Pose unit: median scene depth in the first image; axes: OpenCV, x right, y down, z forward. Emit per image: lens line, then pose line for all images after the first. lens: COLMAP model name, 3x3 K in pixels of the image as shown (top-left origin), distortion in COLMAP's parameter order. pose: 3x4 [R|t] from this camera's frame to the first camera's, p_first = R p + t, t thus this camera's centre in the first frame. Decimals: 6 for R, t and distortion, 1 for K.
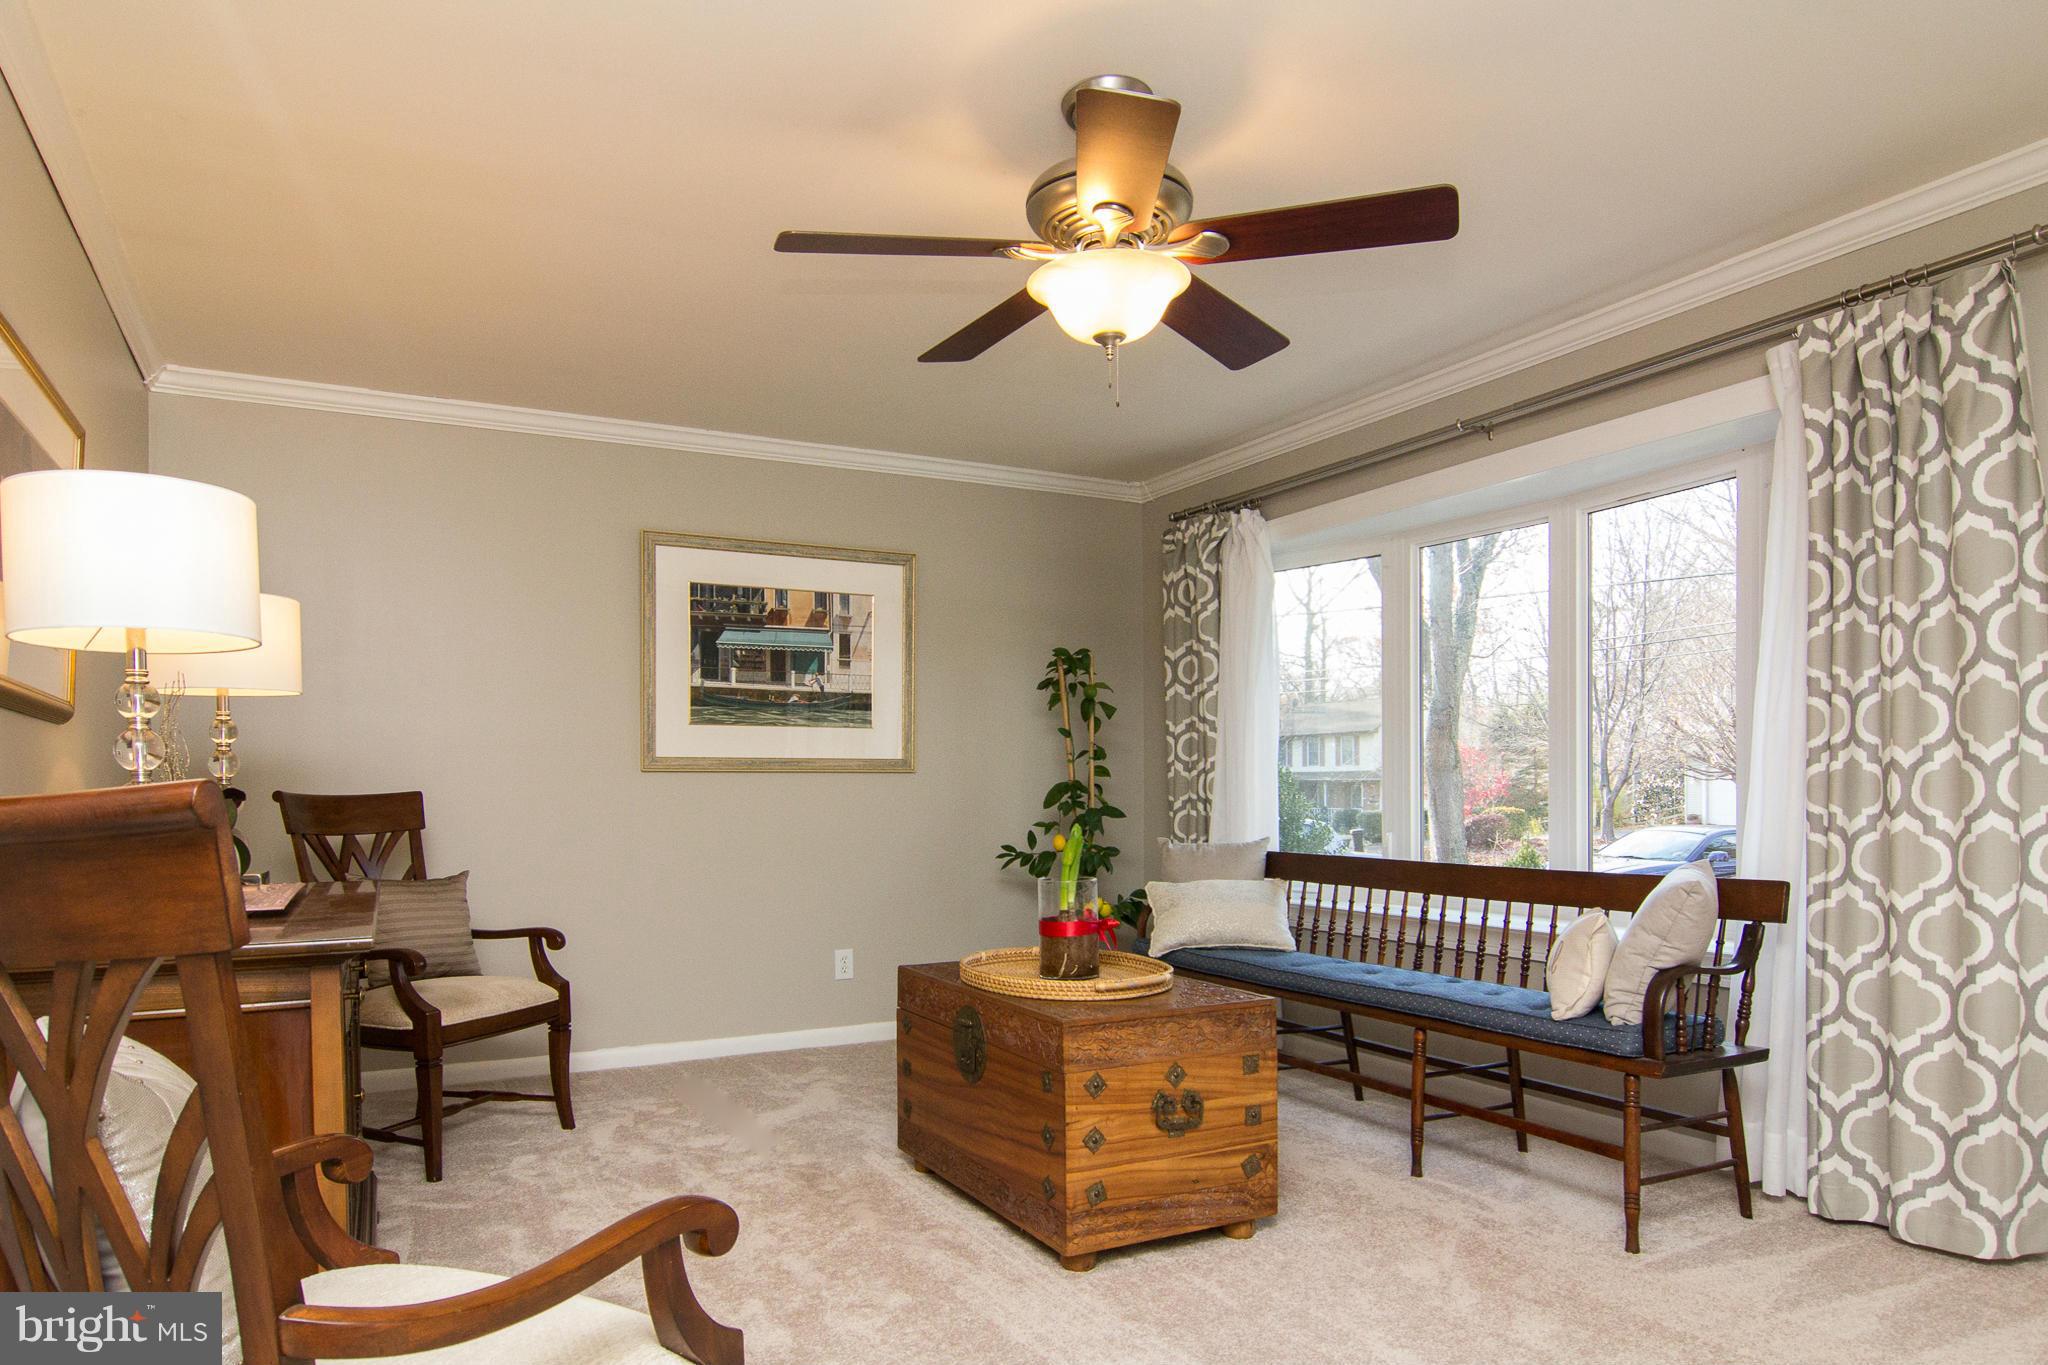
lens RADIAL K [[1314.5, 0, 987.0], [0, 1314.5, 774.6], [0, 0, 1]] dist [0.002237, 0.000685]
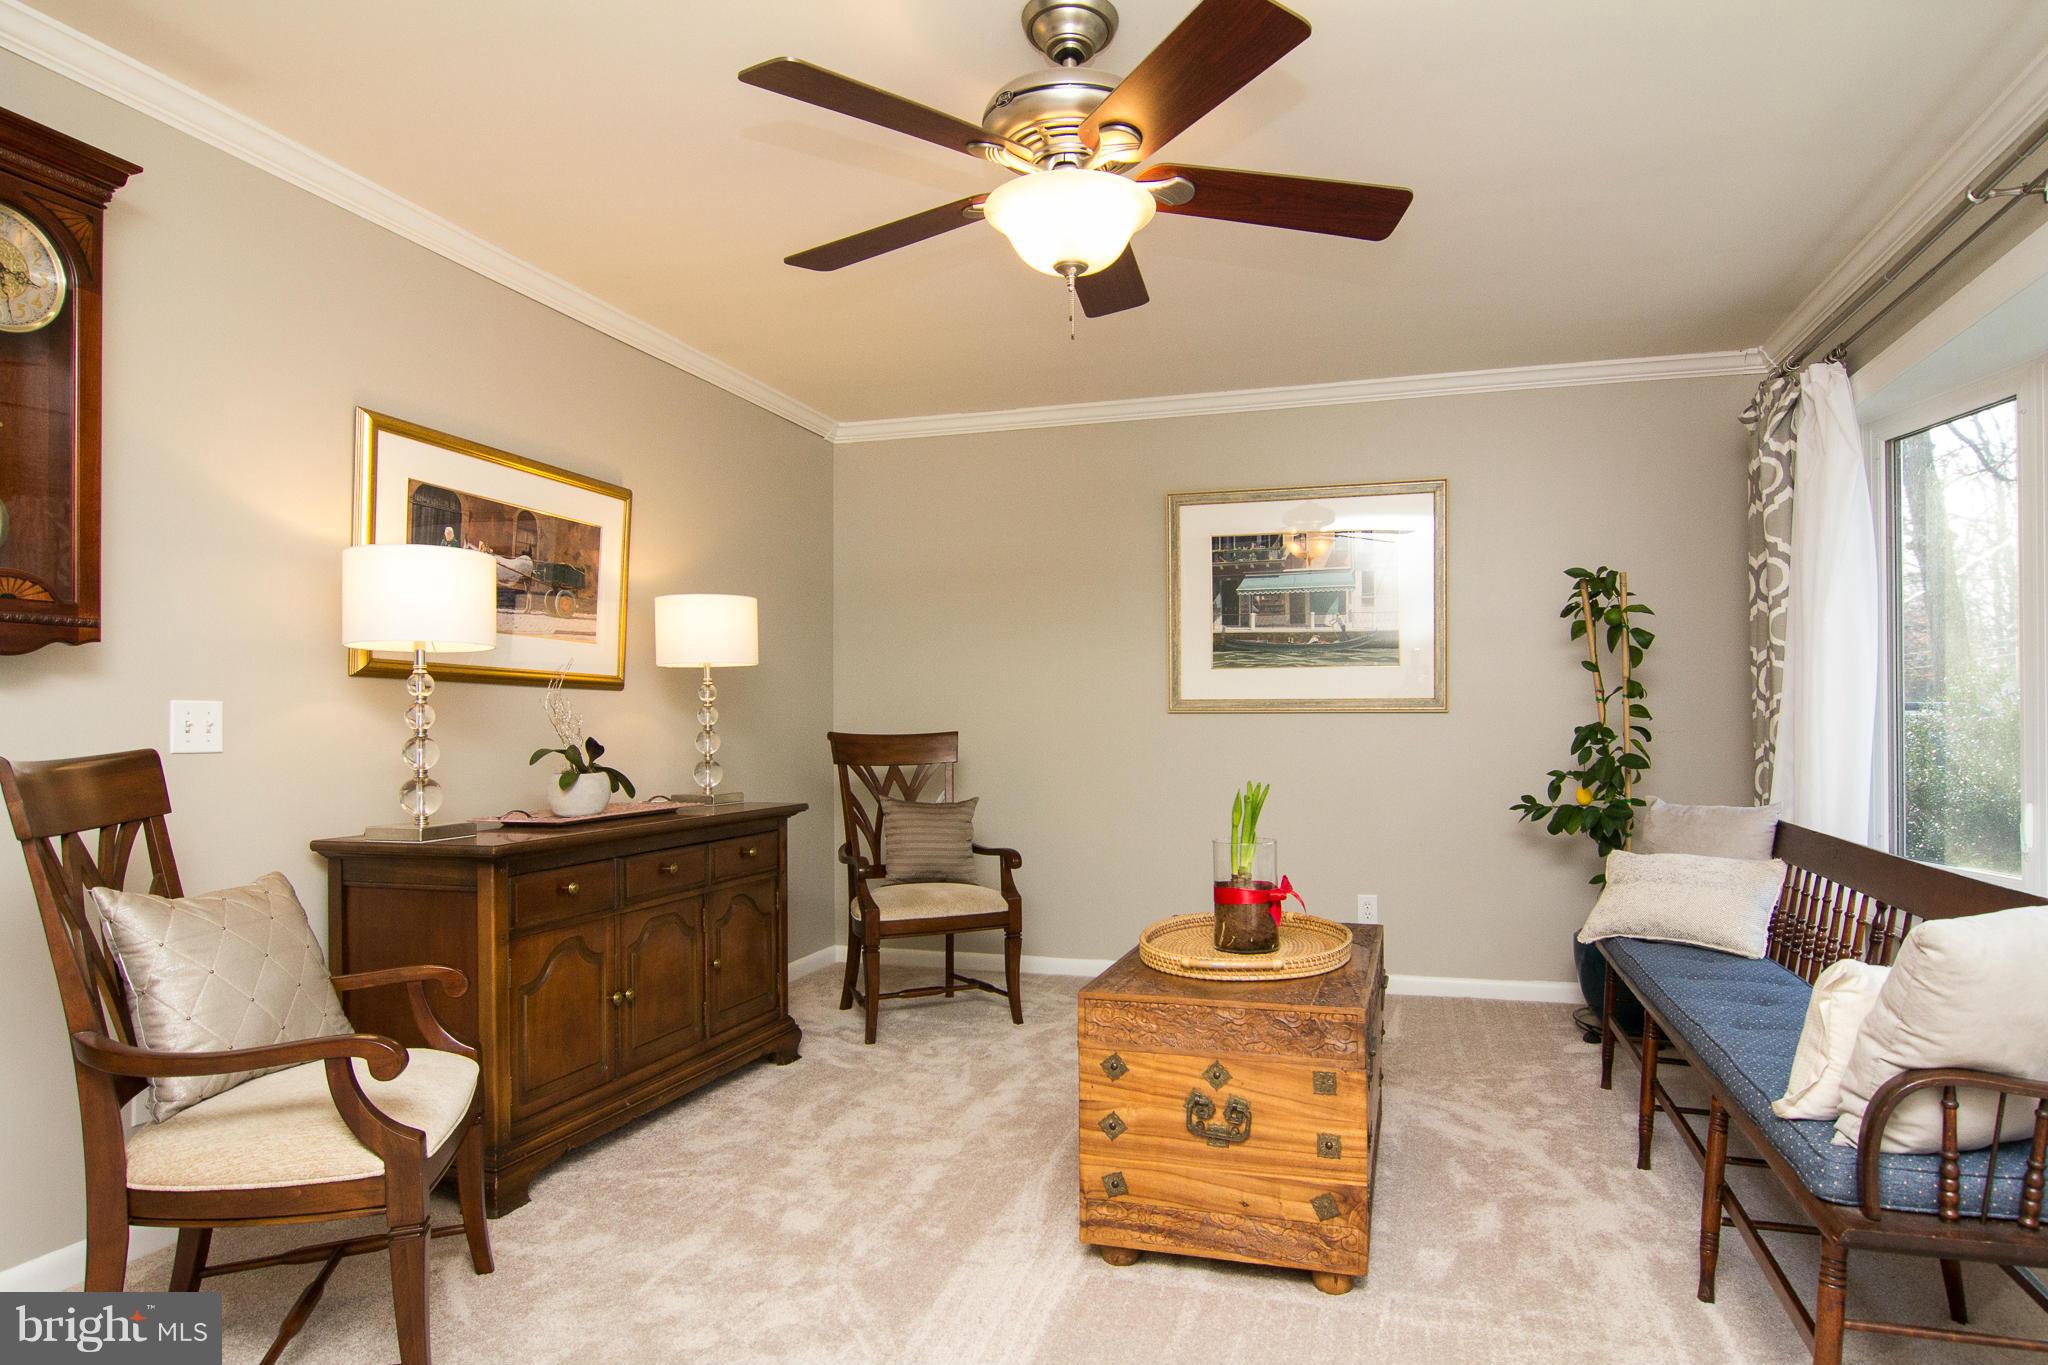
lens RADIAL K [[1200.3, 0, 1028.5], [0, 1200.3, 698.3], [0, 0, 1]] dist [0.001894, -0.001540]
pose [[0.723690, -0.009025, -0.690066, 0.338613], [0.008603, 0.999955, -0.004056, -0.011371], [0.690072, -0.003001, 0.723735, 0.188066]]
